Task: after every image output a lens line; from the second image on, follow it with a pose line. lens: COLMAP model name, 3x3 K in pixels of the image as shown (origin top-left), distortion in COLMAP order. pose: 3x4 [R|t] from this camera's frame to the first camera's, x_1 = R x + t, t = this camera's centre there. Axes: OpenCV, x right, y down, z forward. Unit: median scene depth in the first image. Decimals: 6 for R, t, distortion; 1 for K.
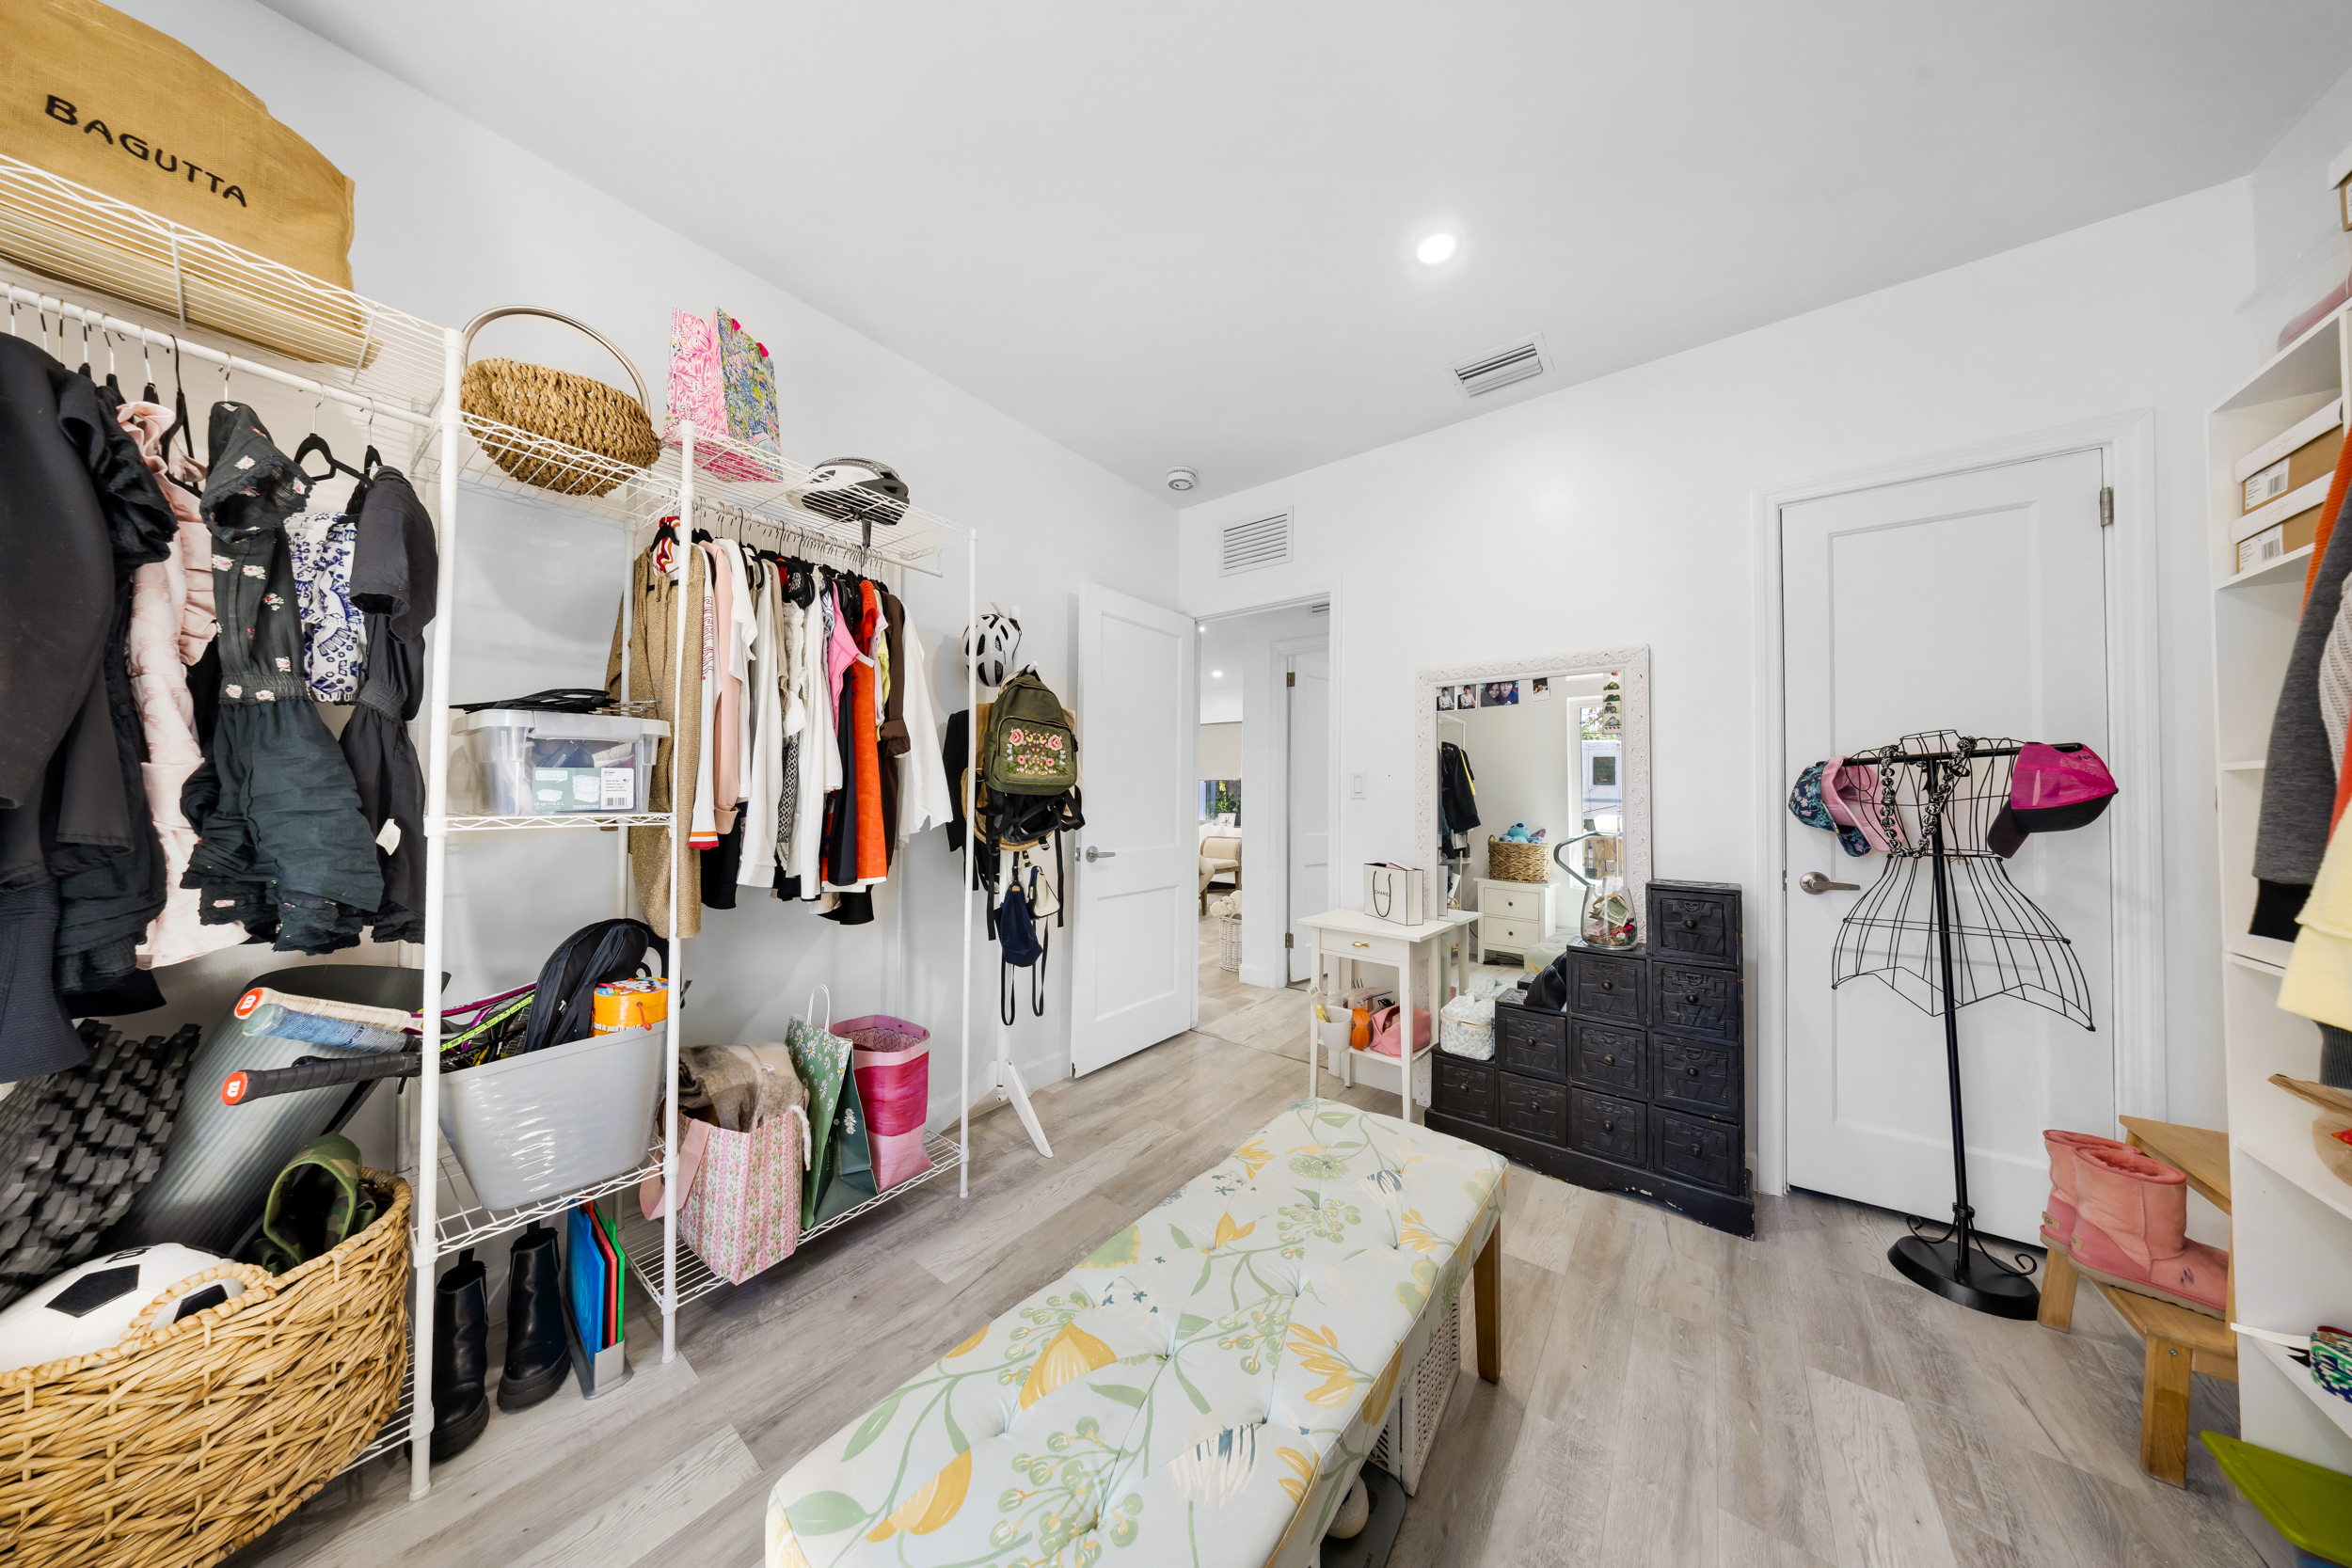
lens RADIAL K [[685.2, 0, 1173.7], [0, 685.2, 781.8], [0, 0, 1]] dist [-0.001364, -0.000143]
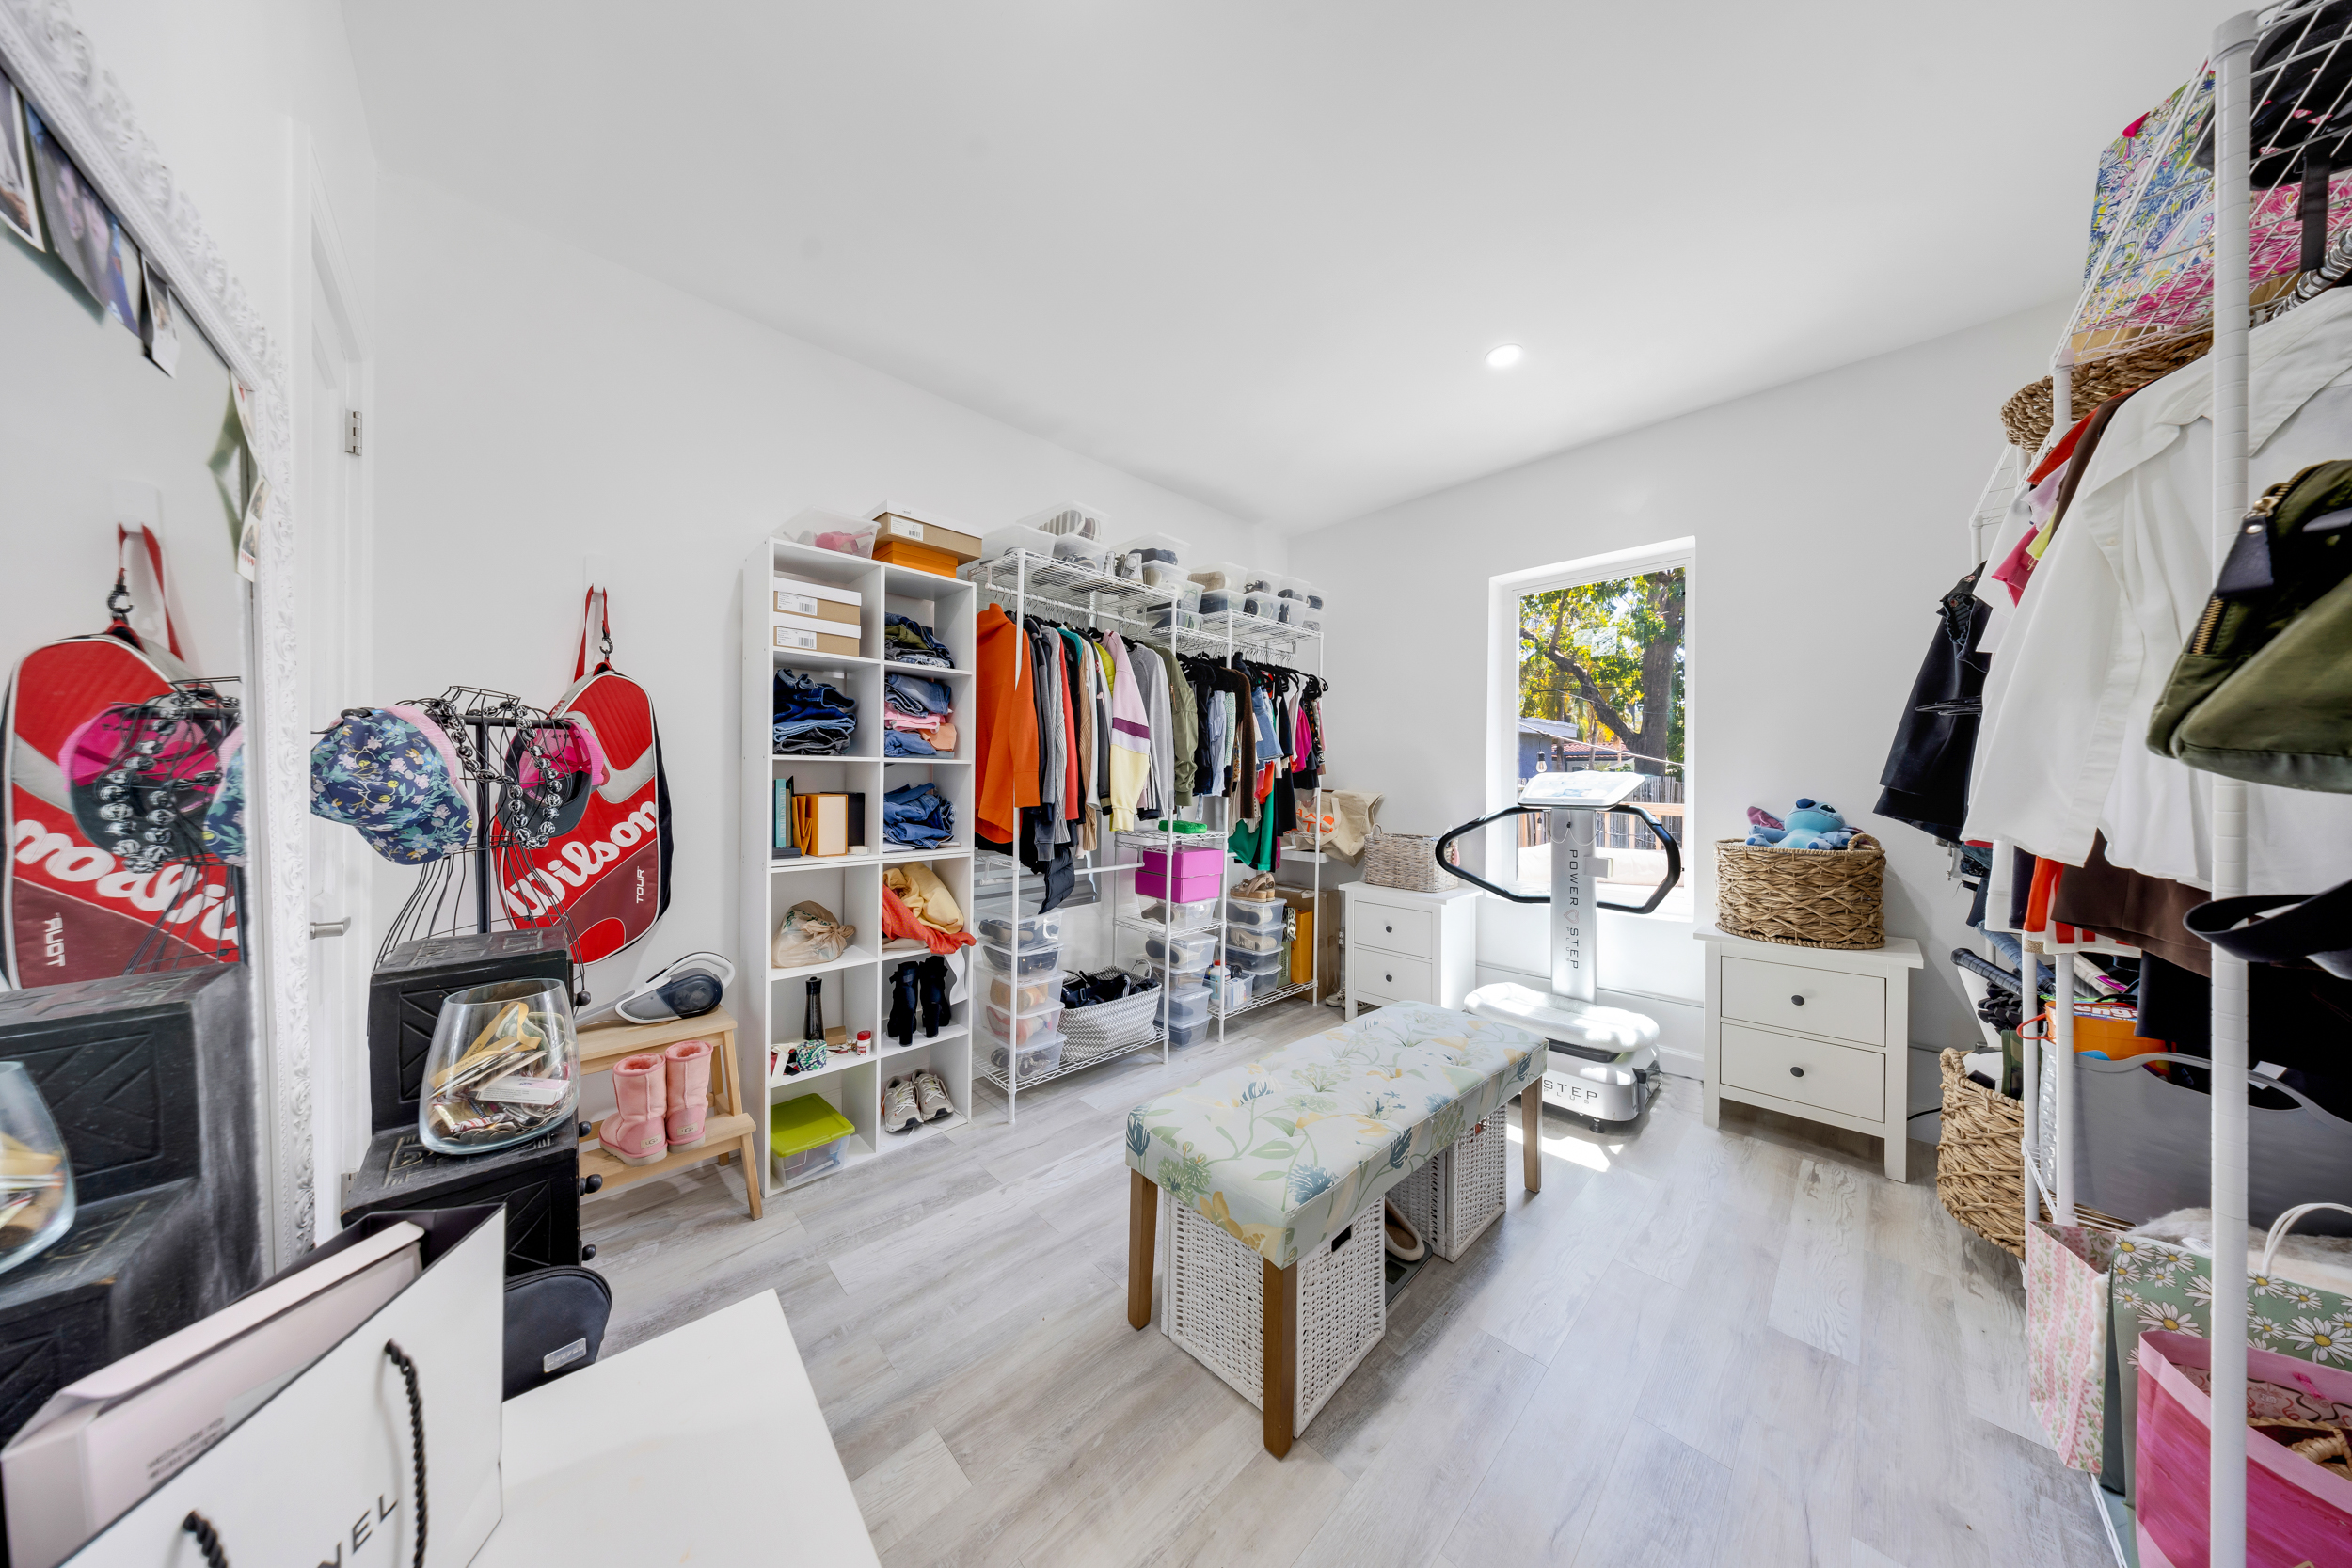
lens RADIAL K [[685.2, 0, 1177.2], [0, 685.2, 787.4], [0, 0, 1]] dist [-0.001364, -0.000143]
pose [[-0.989585, -0.014896, 0.143180, 0.235750], [-0.016437, 0.999819, -0.009583, 0.039255], [-0.143012, -0.011836, -0.989650, 1.854756]]
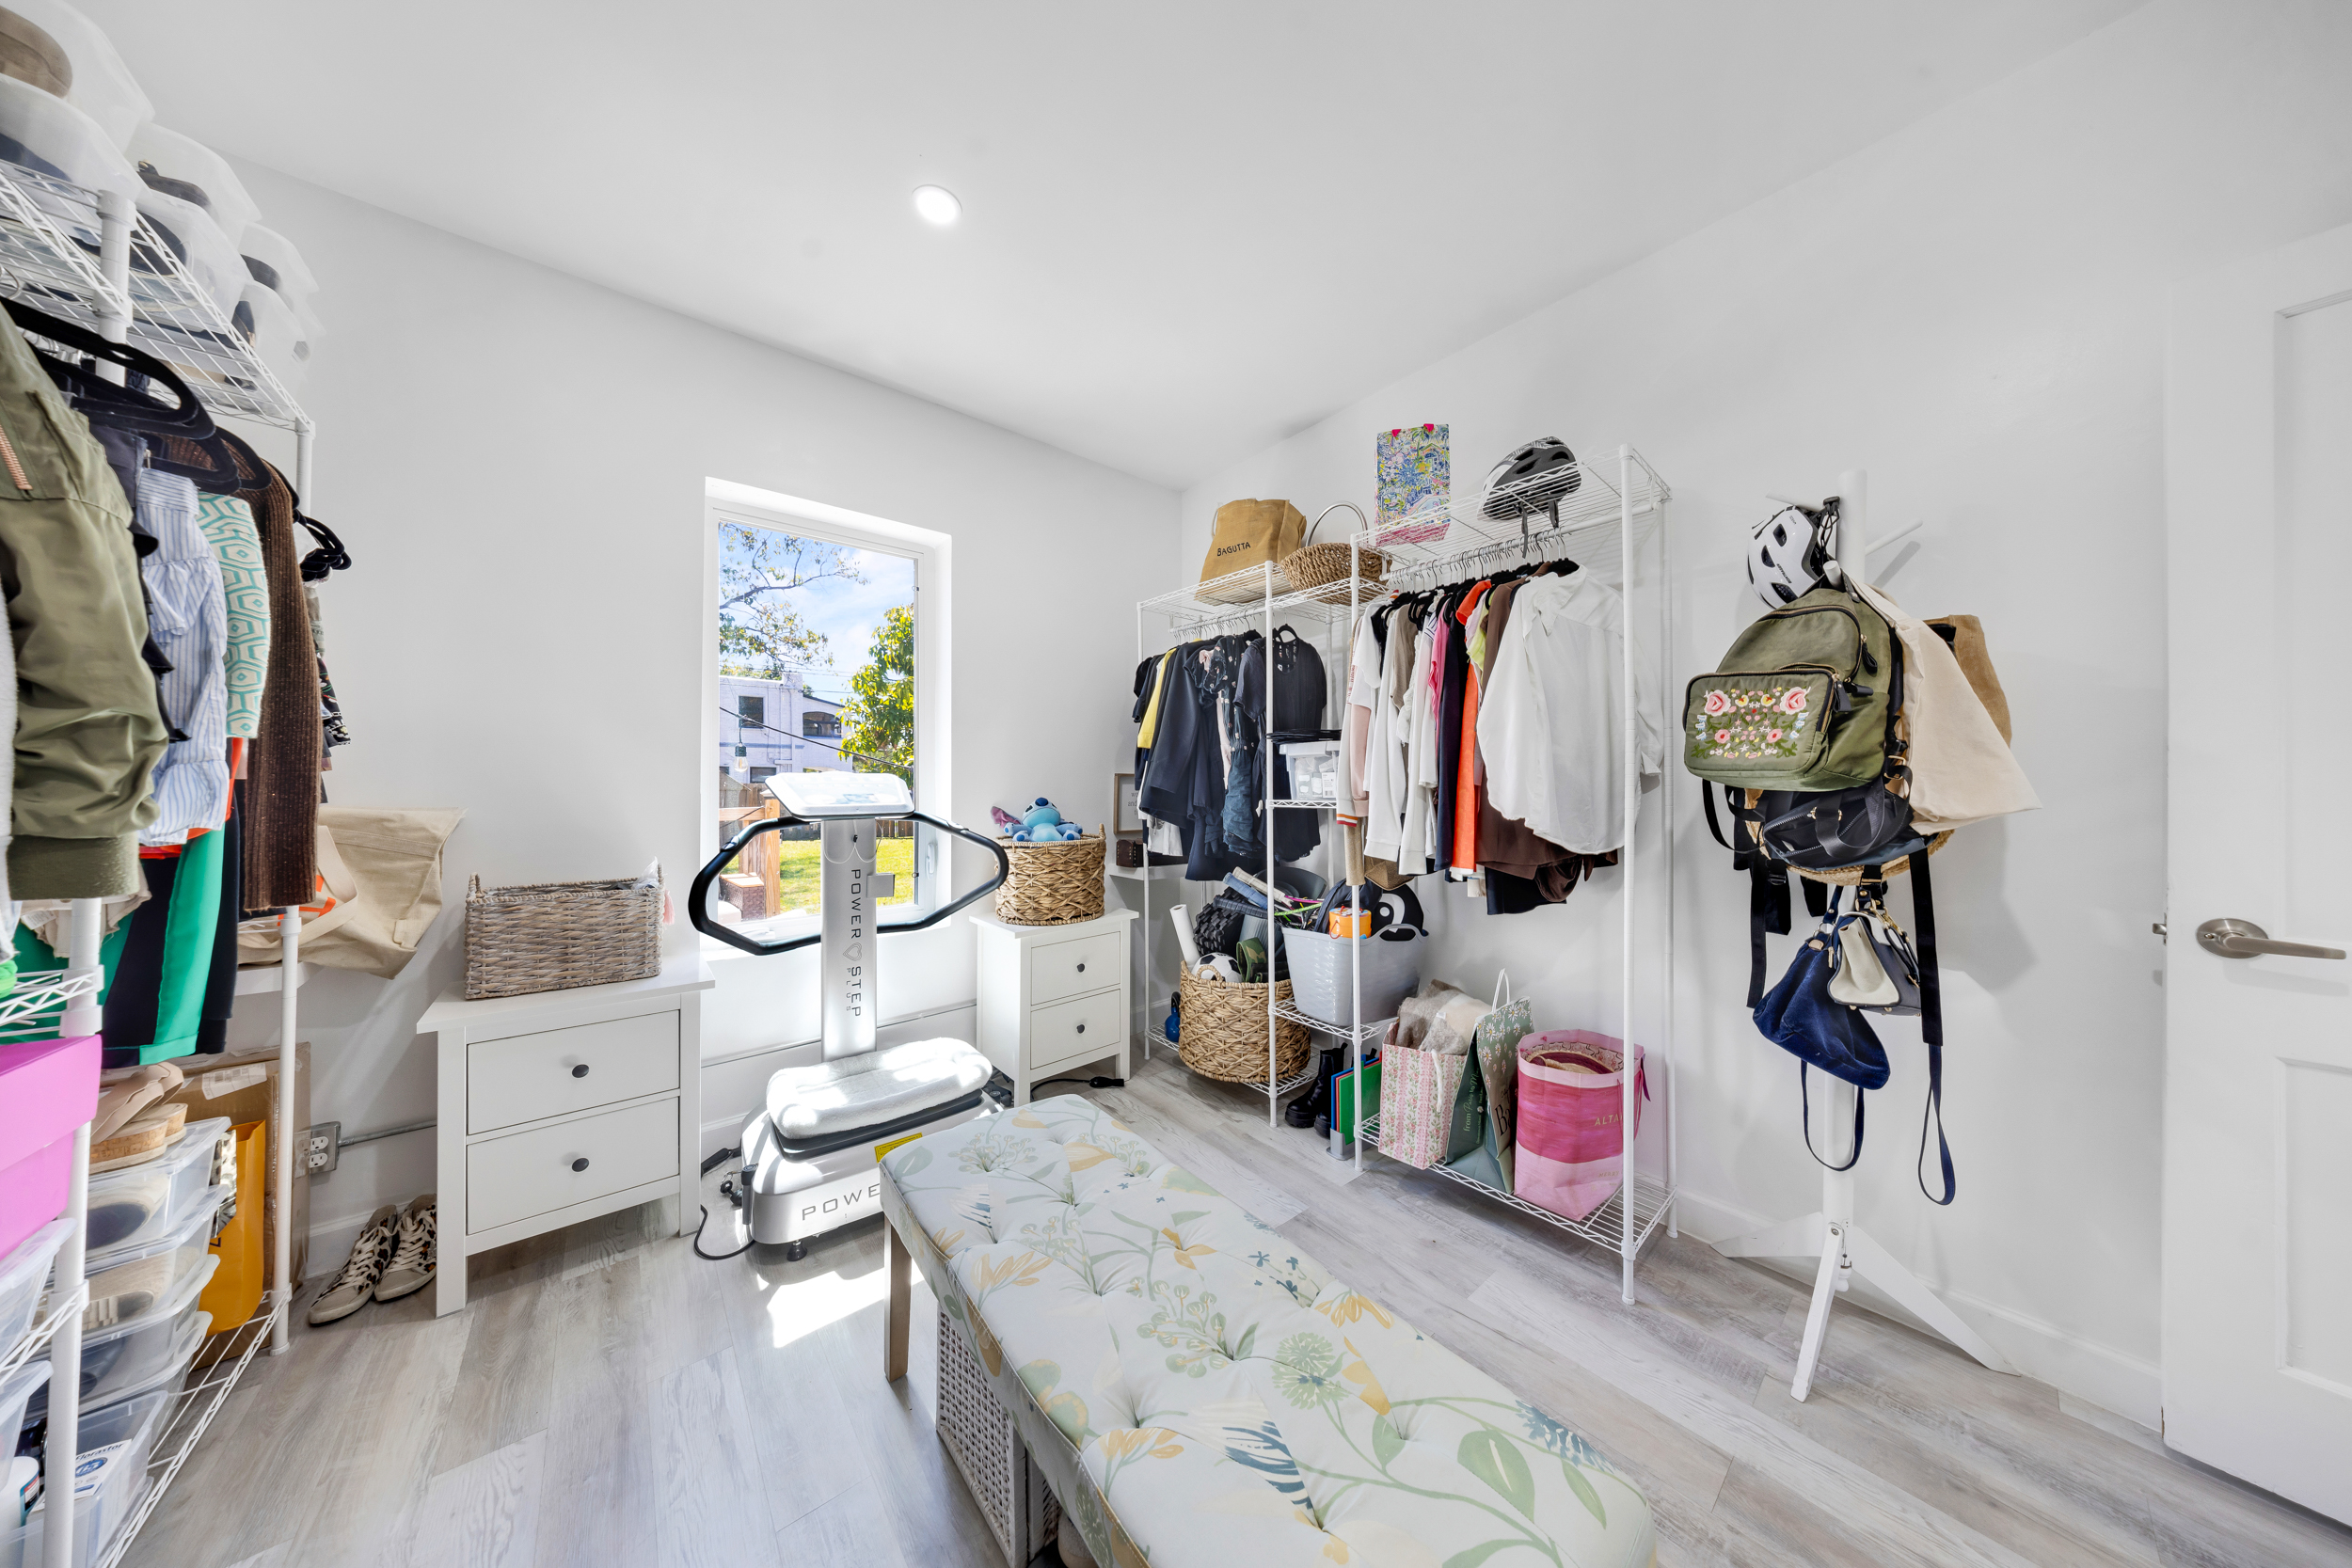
lens RADIAL K [[685.2, 0, 1180.8], [0, 685.2, 777.7], [0, 0, 1]] dist [-0.001364, -0.000143]
pose [[-0.207134, -0.015028, -0.978197, 0.743039], [0.016774, 0.999680, -0.018910, 0.015780], [0.978169, -0.020325, -0.206816, 0.872759]]
